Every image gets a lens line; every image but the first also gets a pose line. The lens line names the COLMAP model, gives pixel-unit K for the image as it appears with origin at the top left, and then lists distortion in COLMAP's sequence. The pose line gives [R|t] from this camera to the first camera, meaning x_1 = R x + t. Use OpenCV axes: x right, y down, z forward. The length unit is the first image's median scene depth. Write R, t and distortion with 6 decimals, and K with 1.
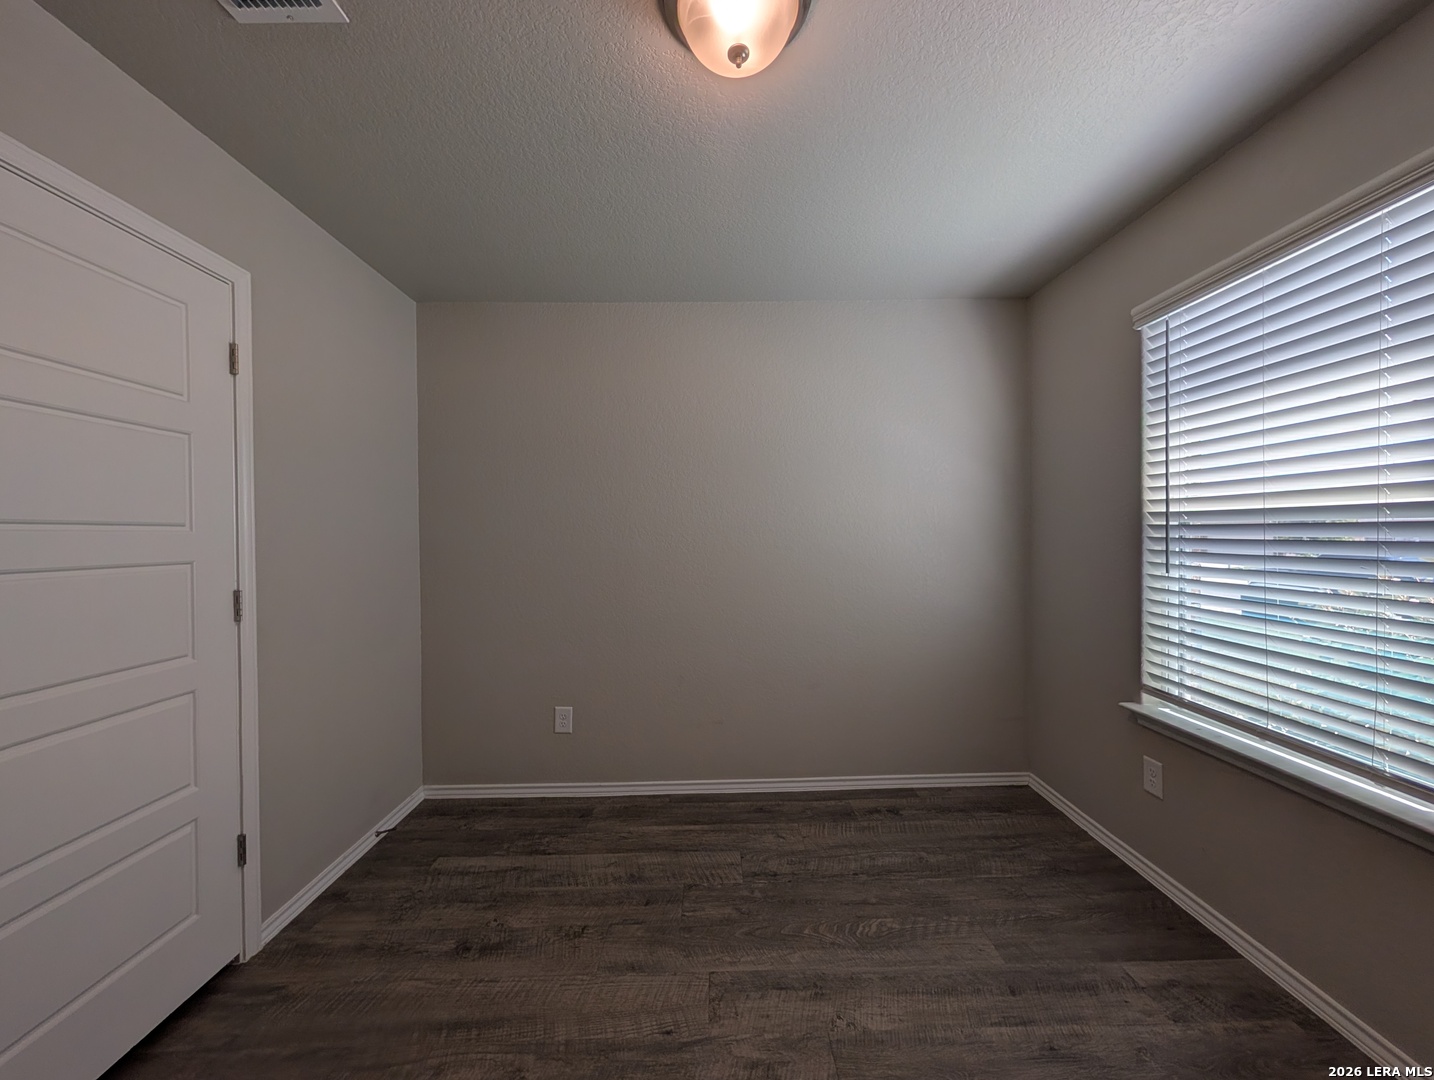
lens RADIAL K [[543.9, 0, 719.5], [0, 543.9, 540.5], [0, 0, 1]] dist [0.000516, 0.000097]
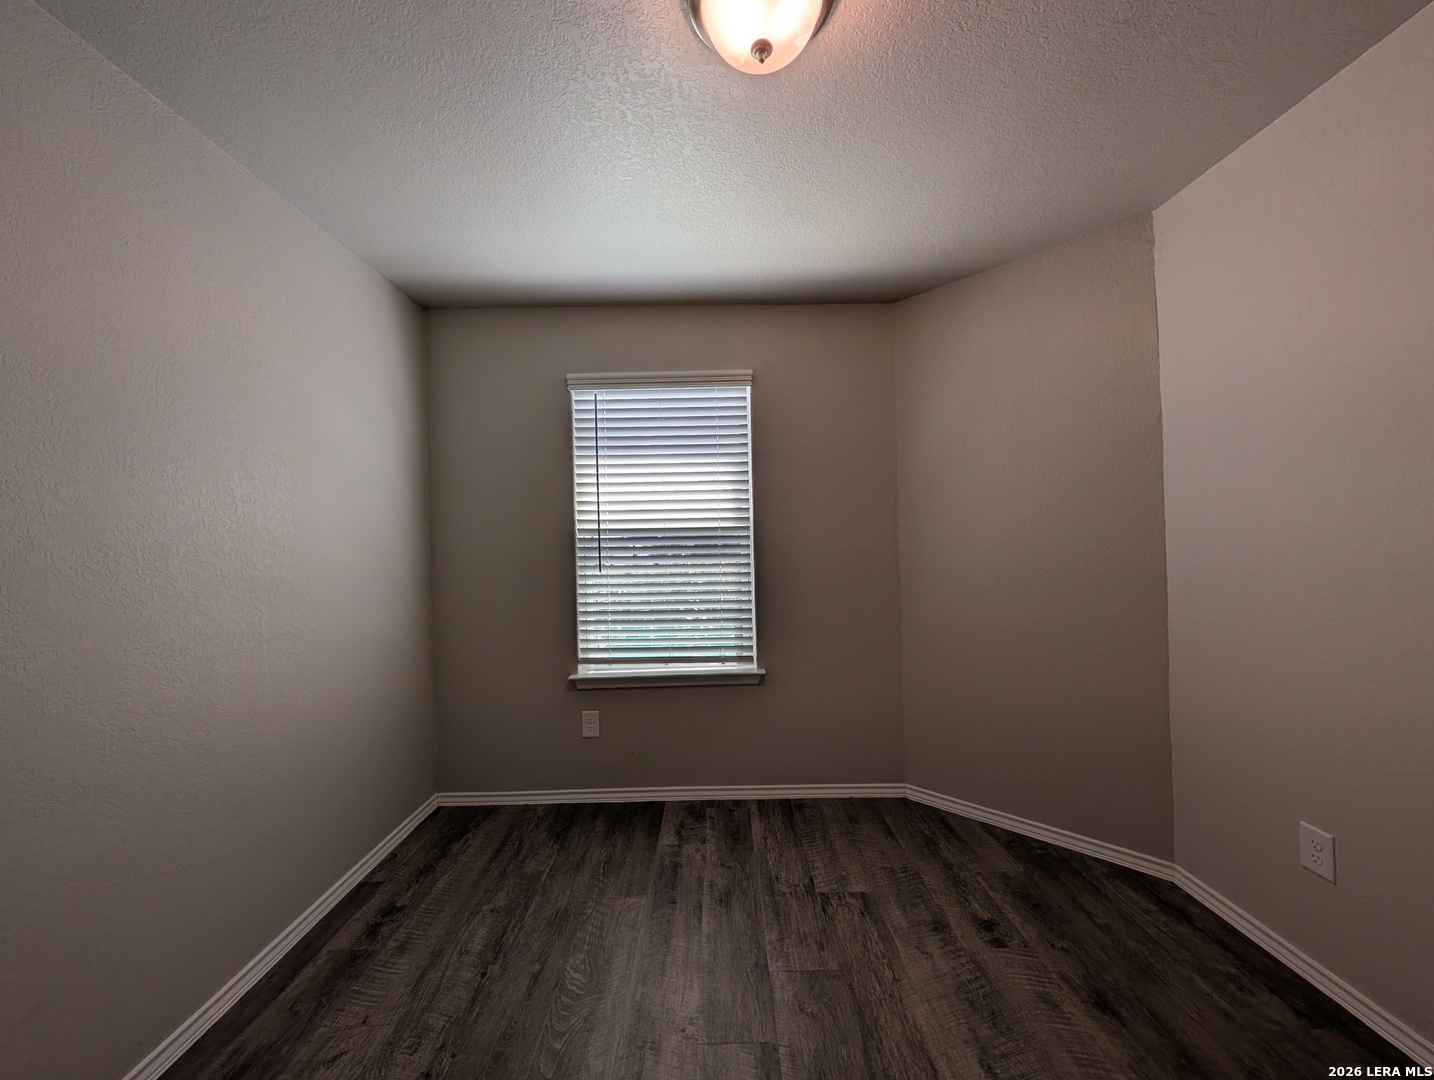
lens RADIAL K [[542.7, 0, 718.9], [0, 542.7, 542.0], [0, 0, 1]] dist [0.000583, -0.000293]
pose [[0.005620, 0.015827, 0.999859, -0.557713], [0.034899, 0.999263, -0.016013, 0.014240], [-0.999375, 0.034984, 0.005064, 0.655565]]
